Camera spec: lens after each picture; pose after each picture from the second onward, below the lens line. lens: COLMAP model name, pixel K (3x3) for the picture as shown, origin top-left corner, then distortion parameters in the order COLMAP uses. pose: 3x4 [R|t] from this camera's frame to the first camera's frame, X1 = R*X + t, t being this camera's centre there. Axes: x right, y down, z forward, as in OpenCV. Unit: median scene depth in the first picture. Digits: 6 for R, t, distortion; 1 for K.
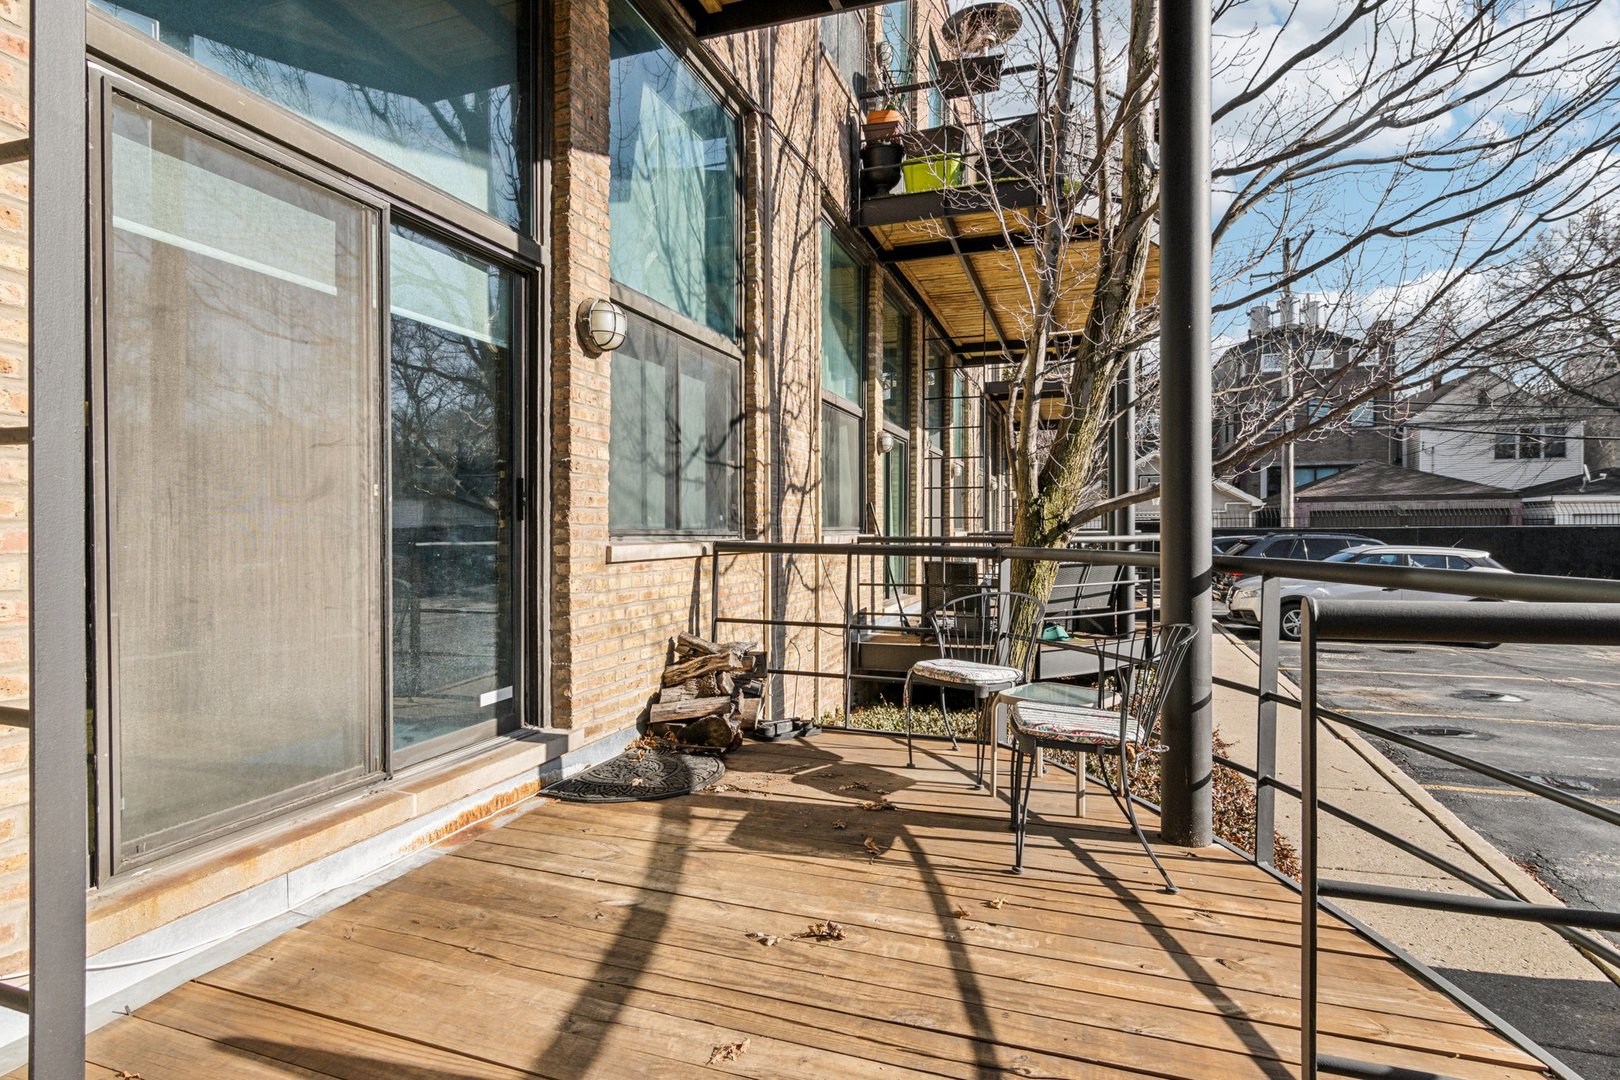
lens RADIAL K [[860.1, 0, 803.6], [0, 860.1, 531.3], [0, 0, 1]] dist [0.012354, 0.000090]
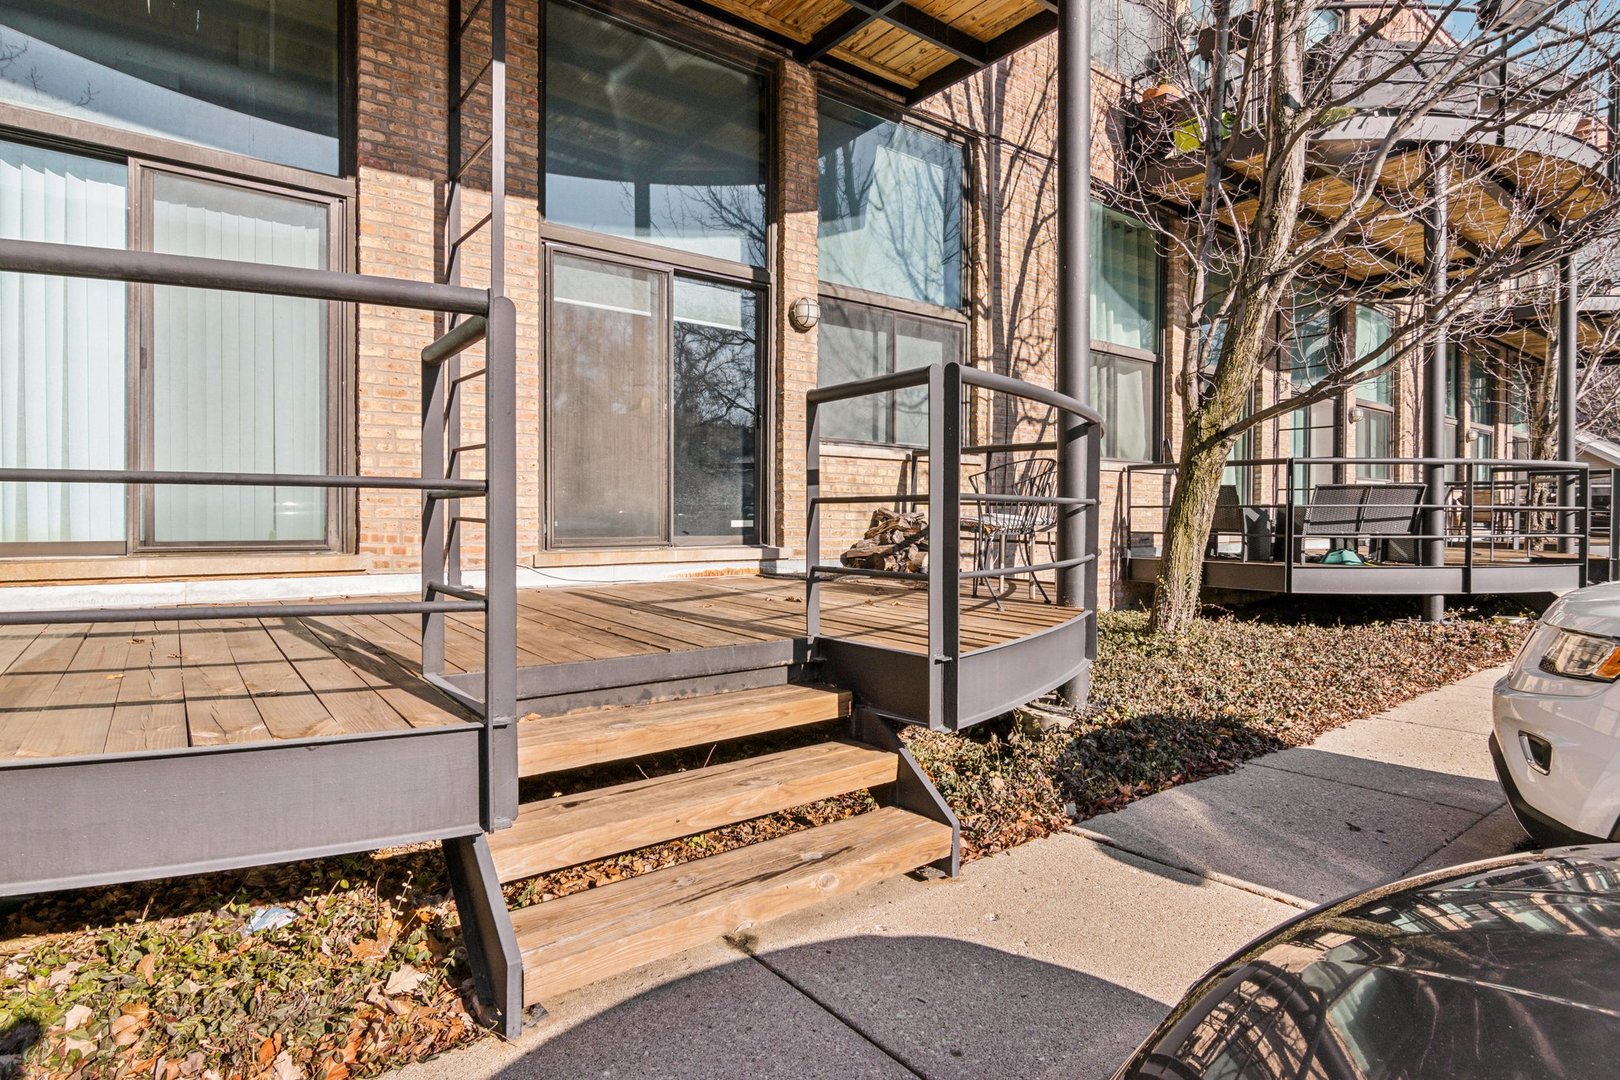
lens RADIAL K [[860.1, 0, 803.6], [0, 860.1, 531.3], [0, 0, 1]] dist [0.012354, 0.000090]
pose [[0.831068, 0.015131, -0.555965, 0.689163], [-0.007692, 0.999847, 0.015714, 0.159236], [0.556118, -0.008783, 0.831057, -0.402507]]
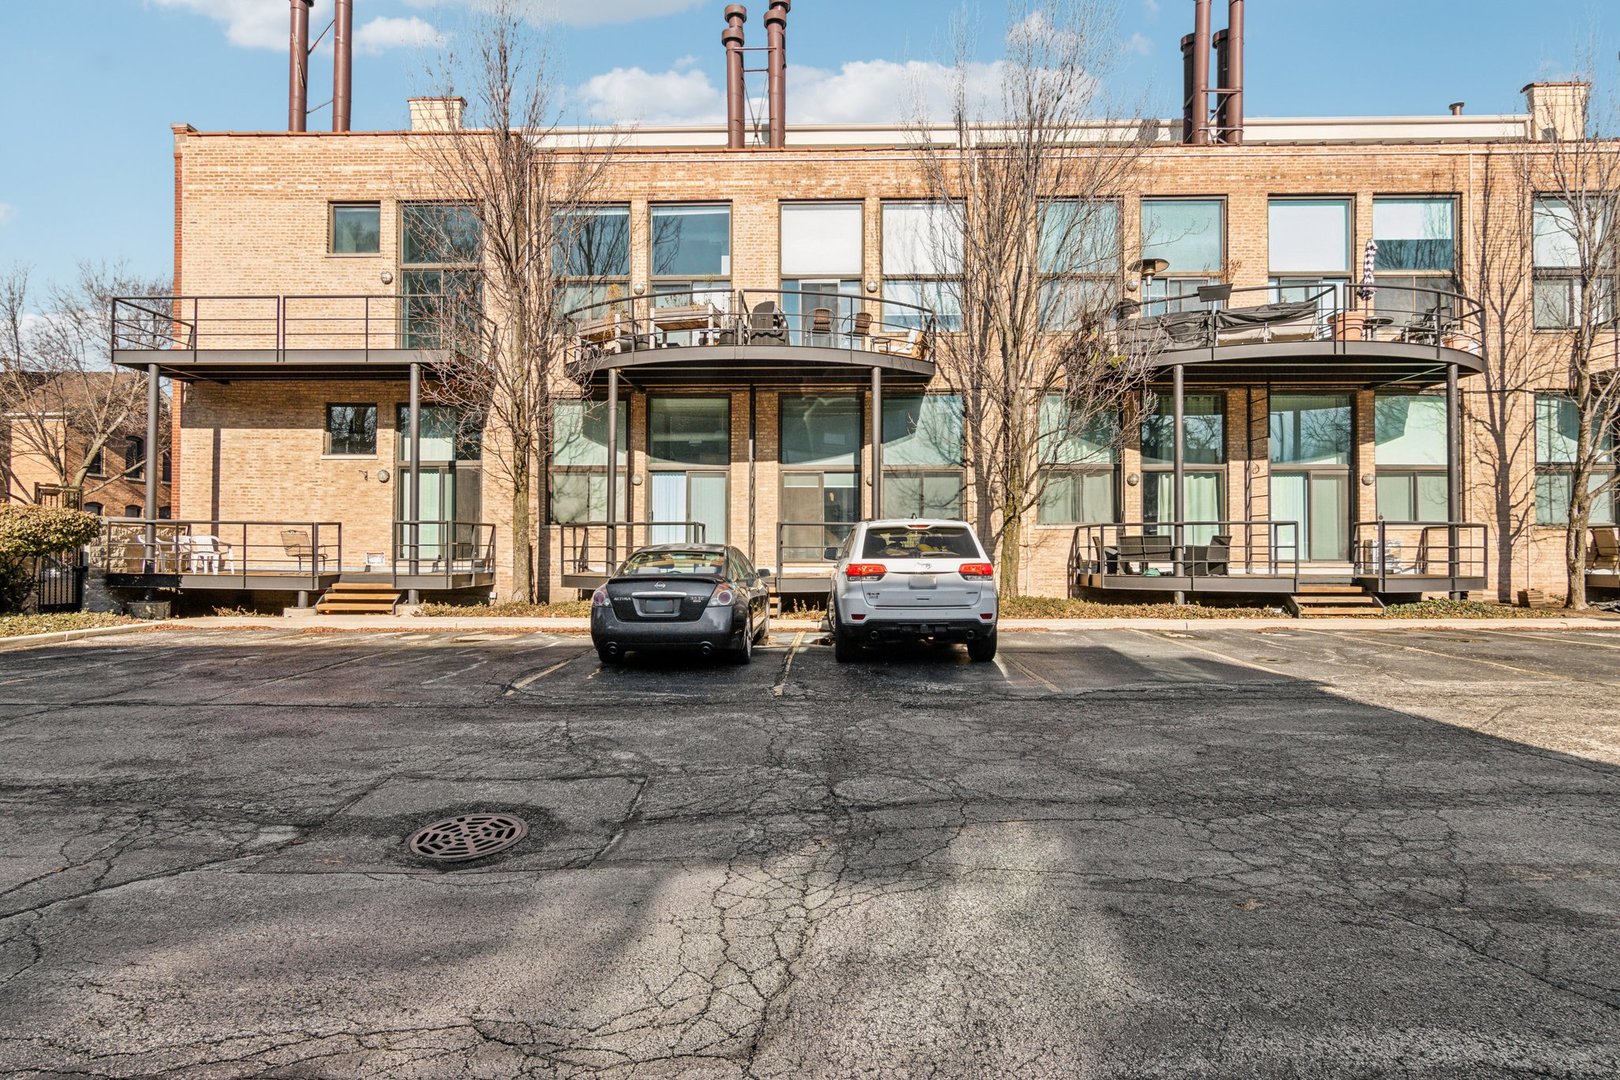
lens RADIAL K [[860.1, 0, 803.6], [0, 860.1, 531.3], [0, 0, 1]] dist [0.012354, 0.000090]
pose [[0.300179, -0.021235, -0.953647, 4.018363], [-0.004485, 0.999710, -0.023673, 0.151689], [0.953872, 0.011384, 0.299996, -0.745196]]
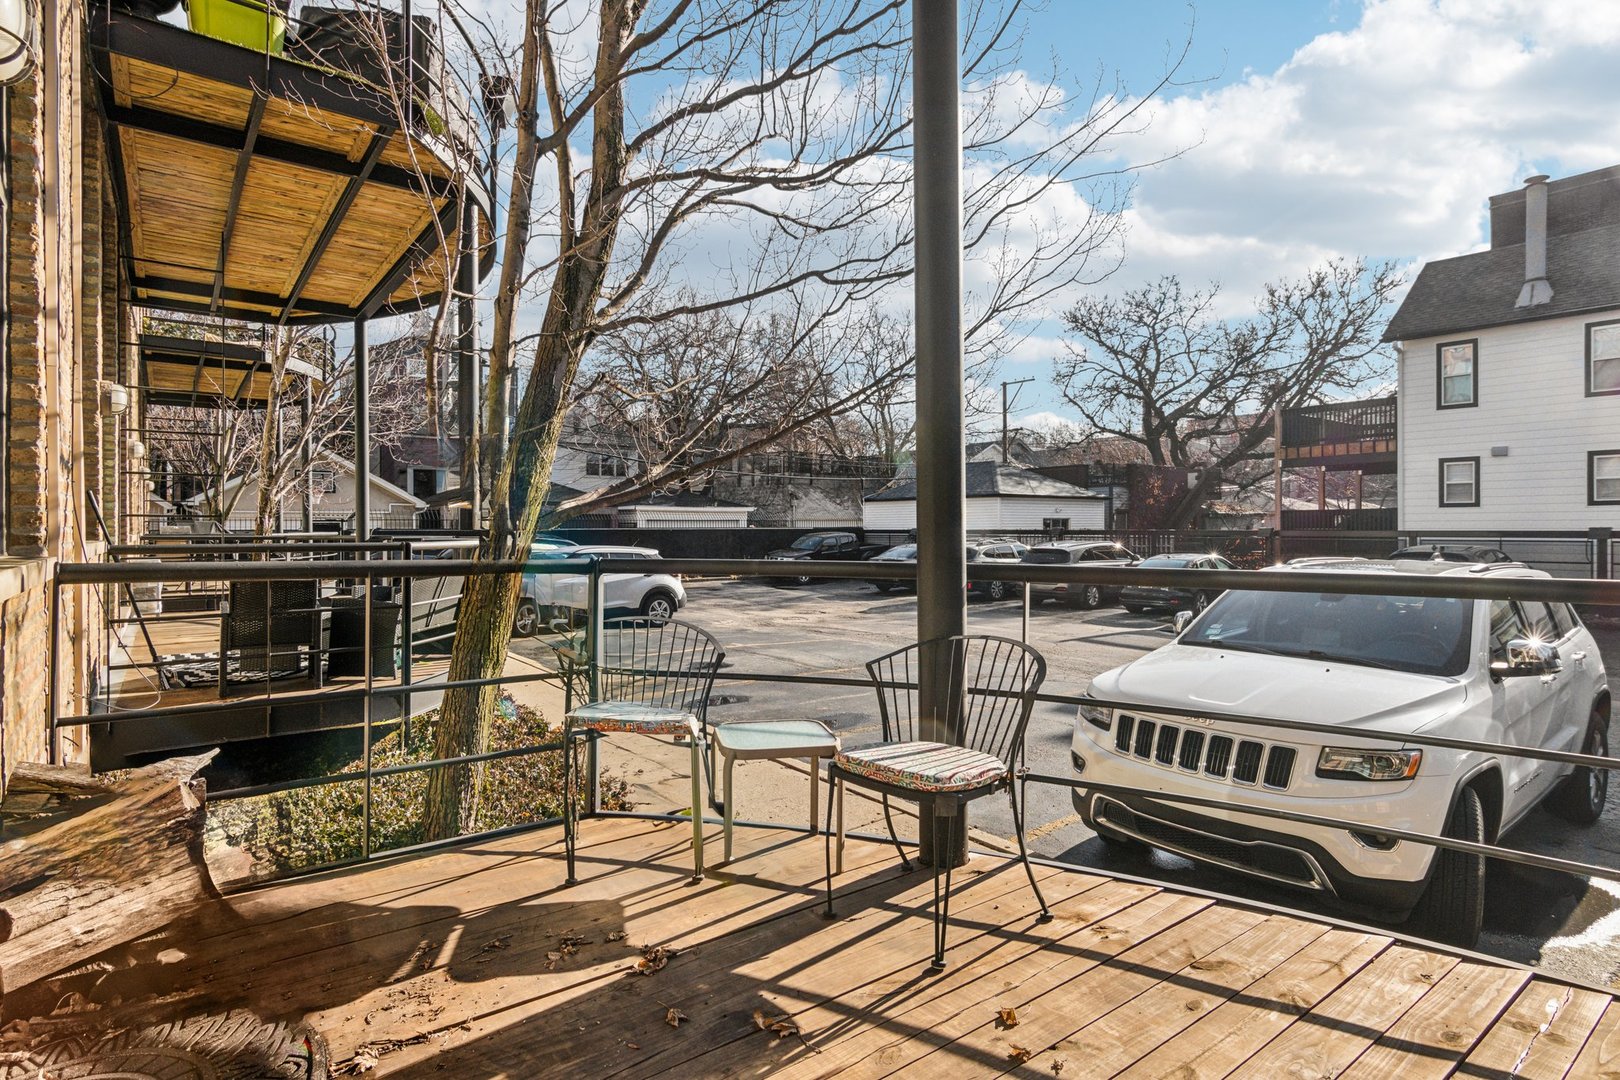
lens RADIAL K [[842.5, 0, 827.5], [0, 842.5, 536.3], [0, 0, 1]] dist [0.001699, 0.000301]
pose [[0.549745, -0.004784, 0.835319, -0.316924], [0.000882, 0.999986, 0.005147, -0.006320], [-0.835332, -0.002093, 0.549742, 0.451847]]
